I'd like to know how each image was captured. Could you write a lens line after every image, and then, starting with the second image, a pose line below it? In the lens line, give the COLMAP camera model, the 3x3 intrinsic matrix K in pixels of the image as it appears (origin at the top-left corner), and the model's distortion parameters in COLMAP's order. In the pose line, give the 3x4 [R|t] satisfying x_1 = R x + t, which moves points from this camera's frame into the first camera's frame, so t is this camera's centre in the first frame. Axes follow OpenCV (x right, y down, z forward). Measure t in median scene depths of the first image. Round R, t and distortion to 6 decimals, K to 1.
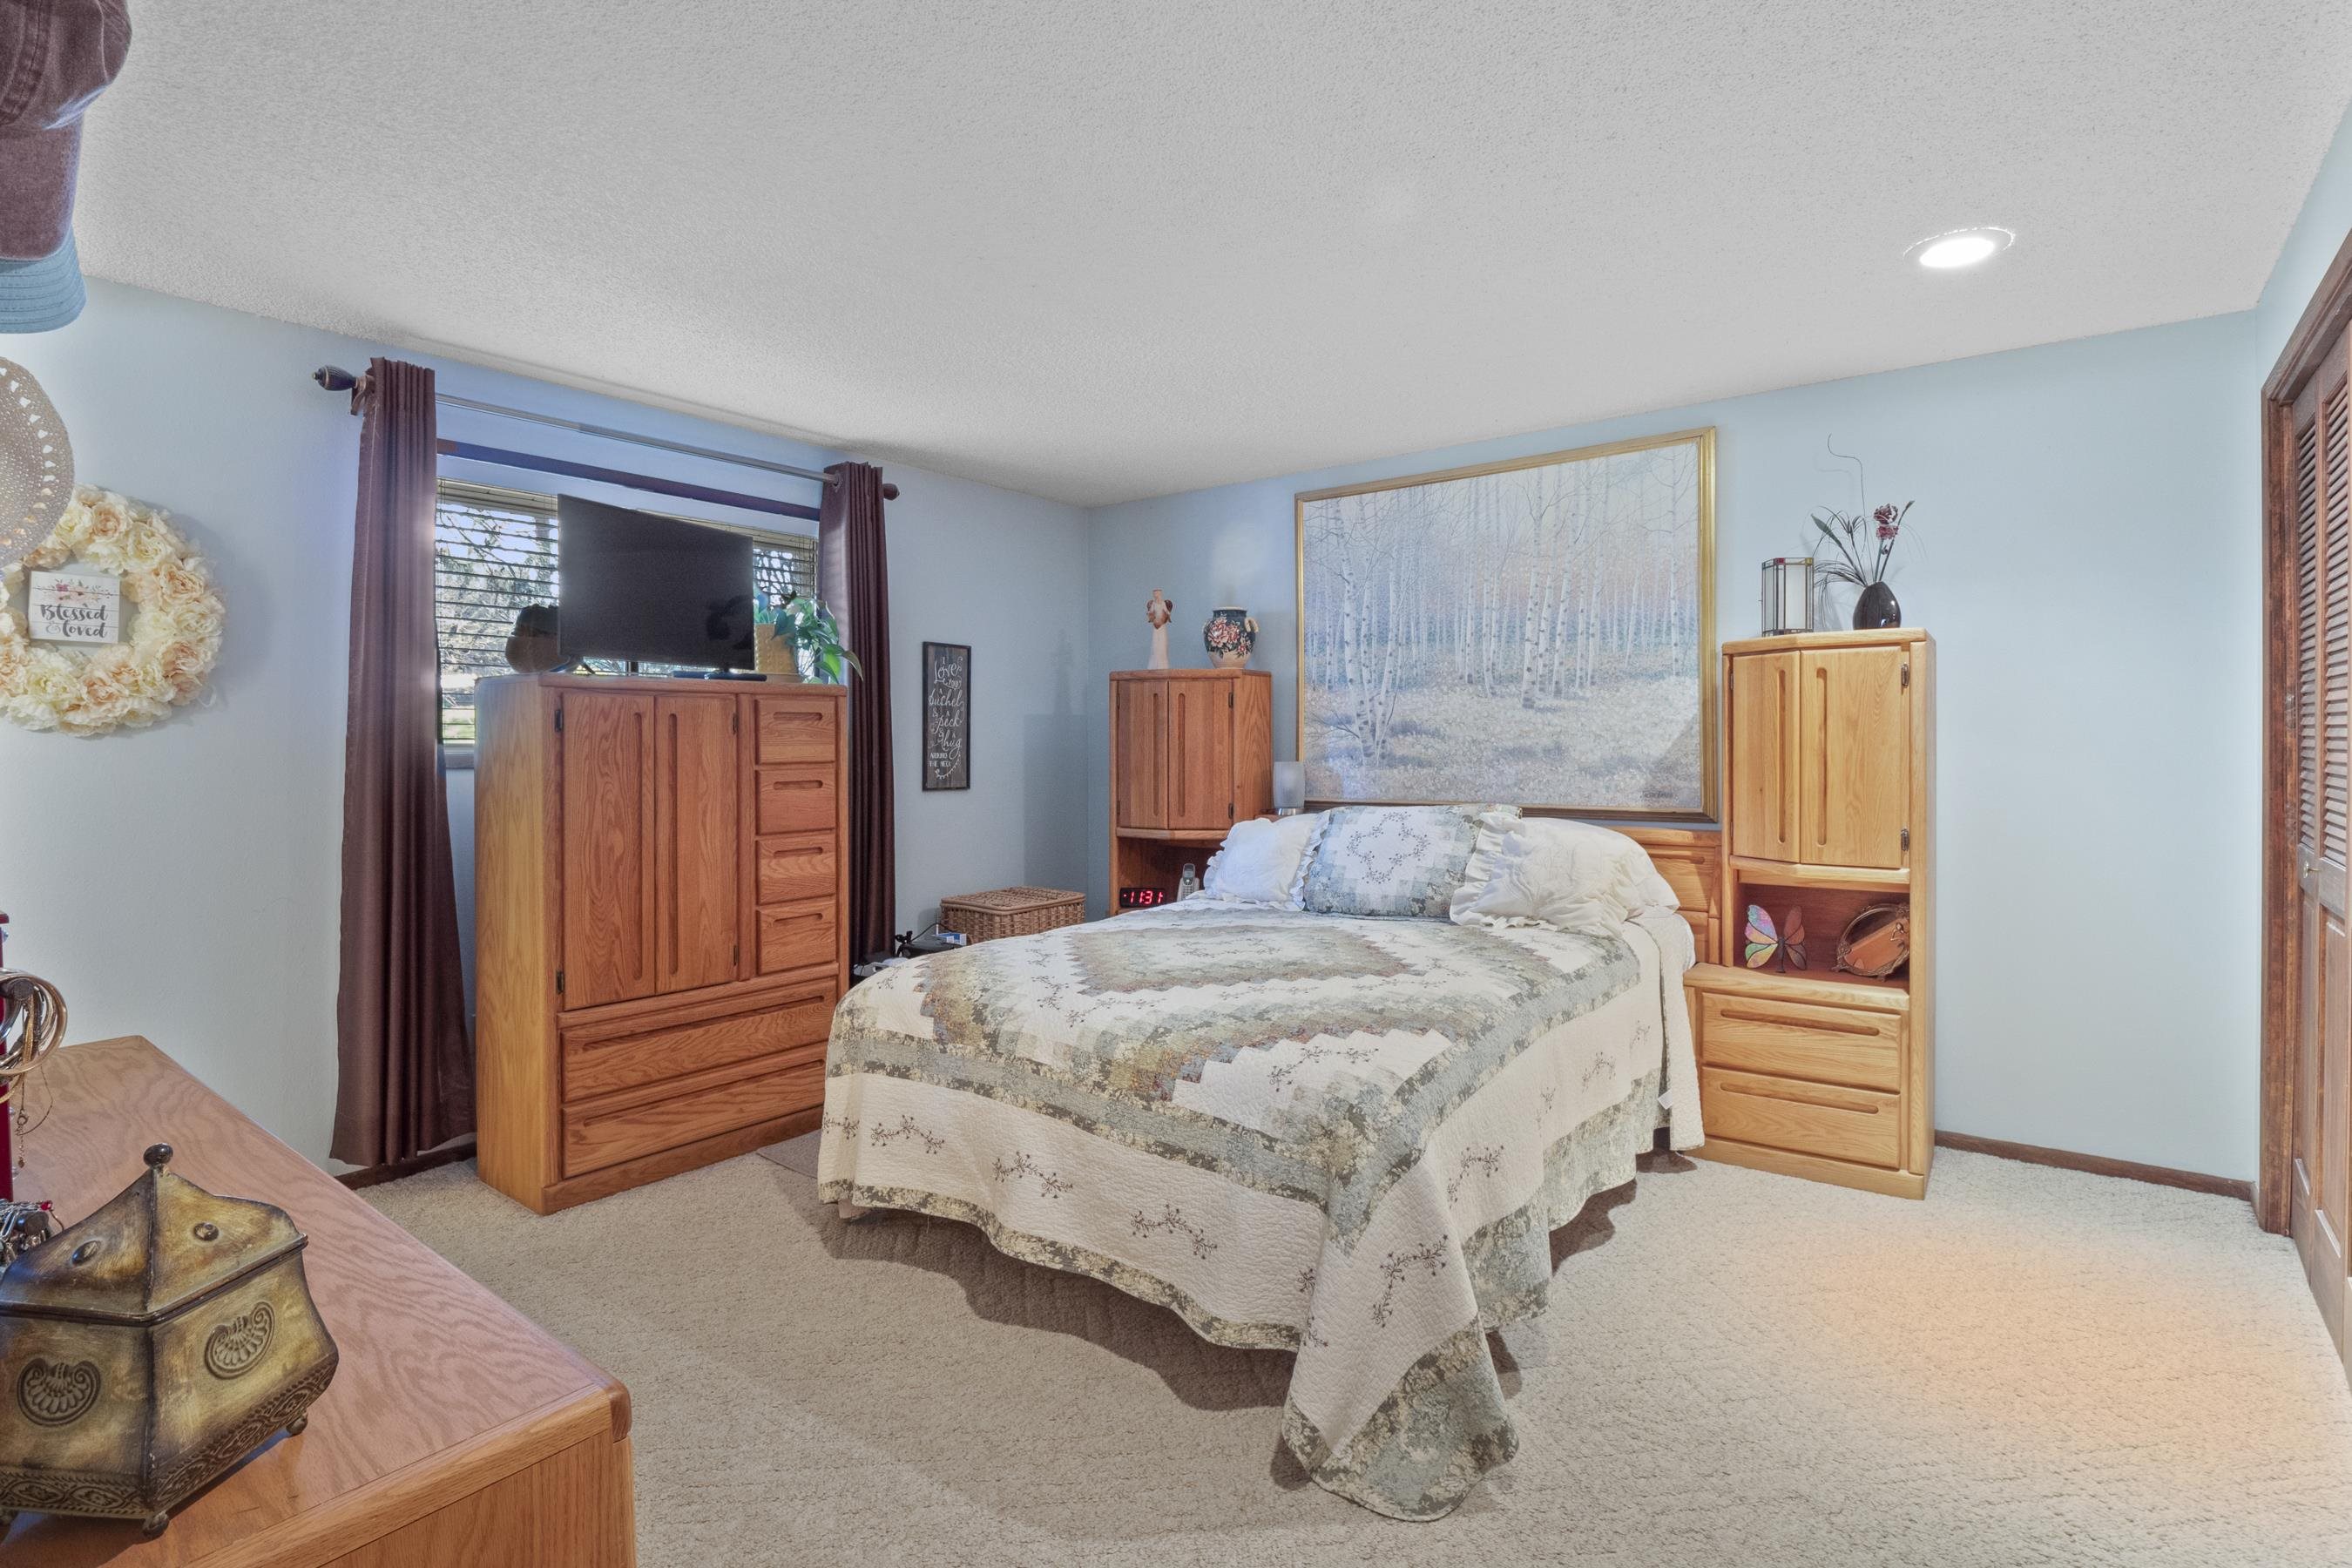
lens RADIAL K [[1183.7, 0, 1175.7], [0, 1183.7, 738.5], [0, 0, 1]] dist [0.003495, 0.000078]
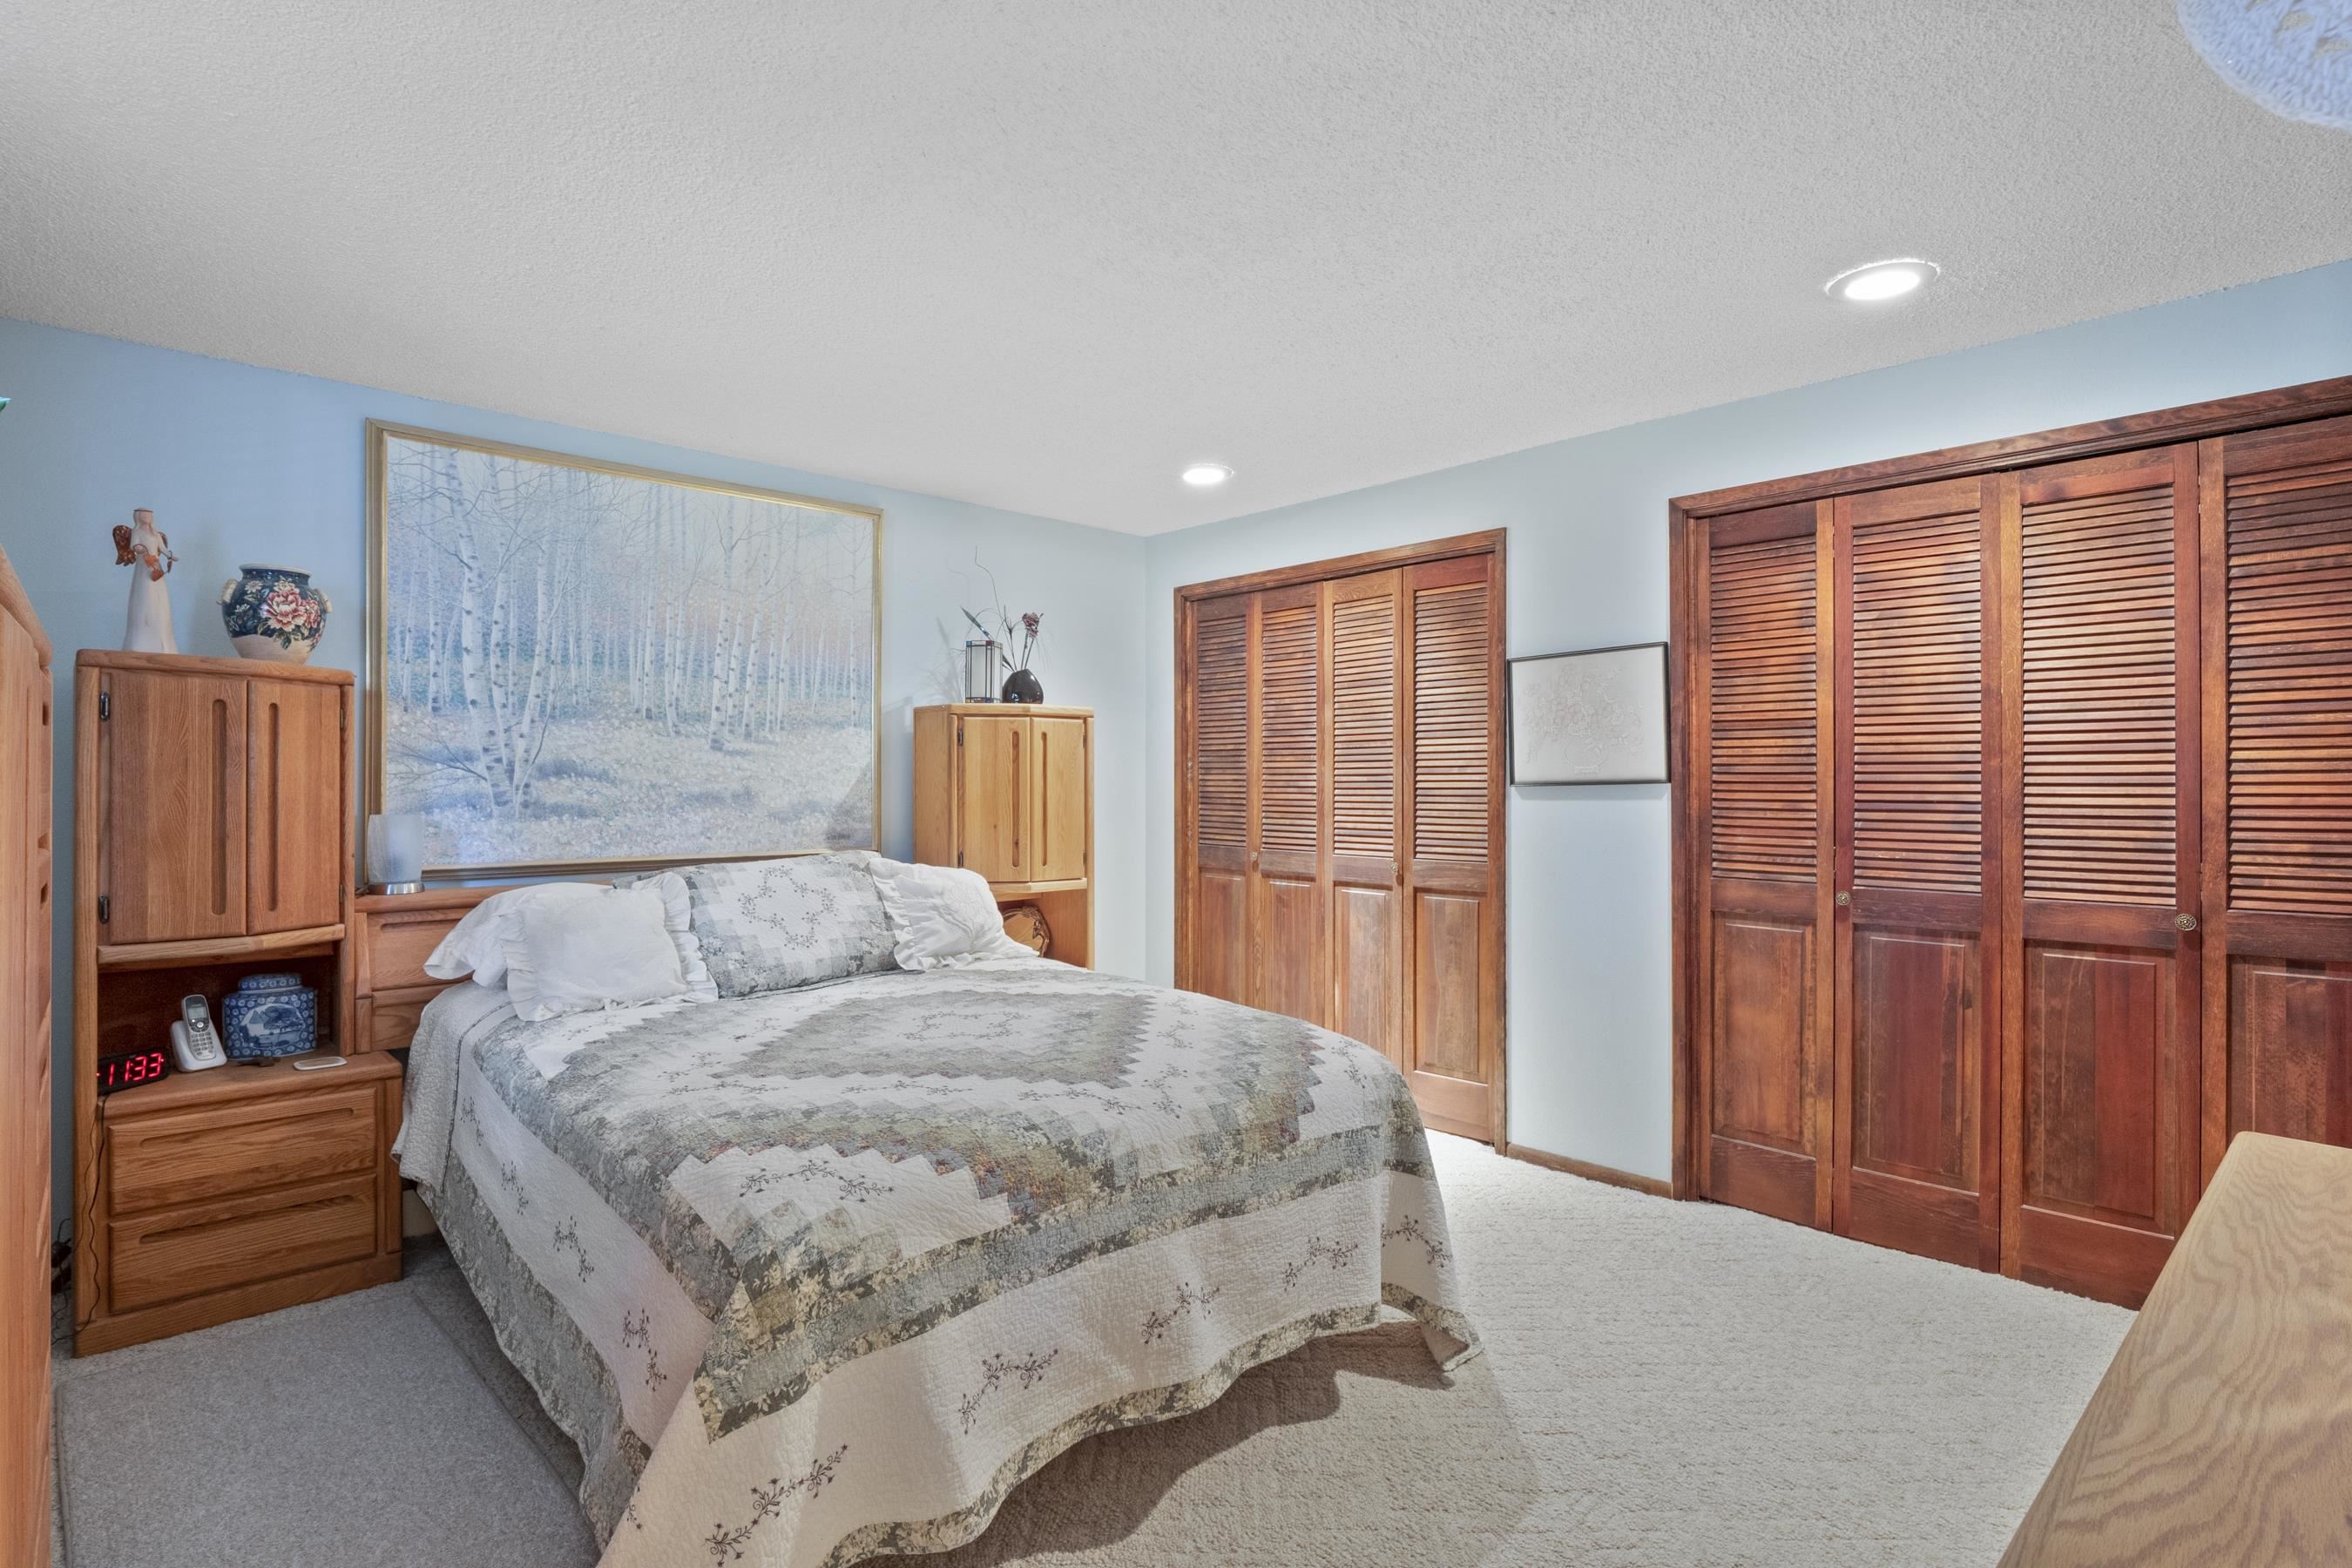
lens RADIAL K [[1157.8, 0, 1153.2], [0, 1157.8, 767.6], [0, 0, 1]] dist [-0.007835, -0.000827]
pose [[0.155033, 0.019789, 0.987711, -0.542222], [-0.005480, 0.999801, -0.019171, 0.003349], [-0.987894, -0.002440, 0.155111, 0.519822]]
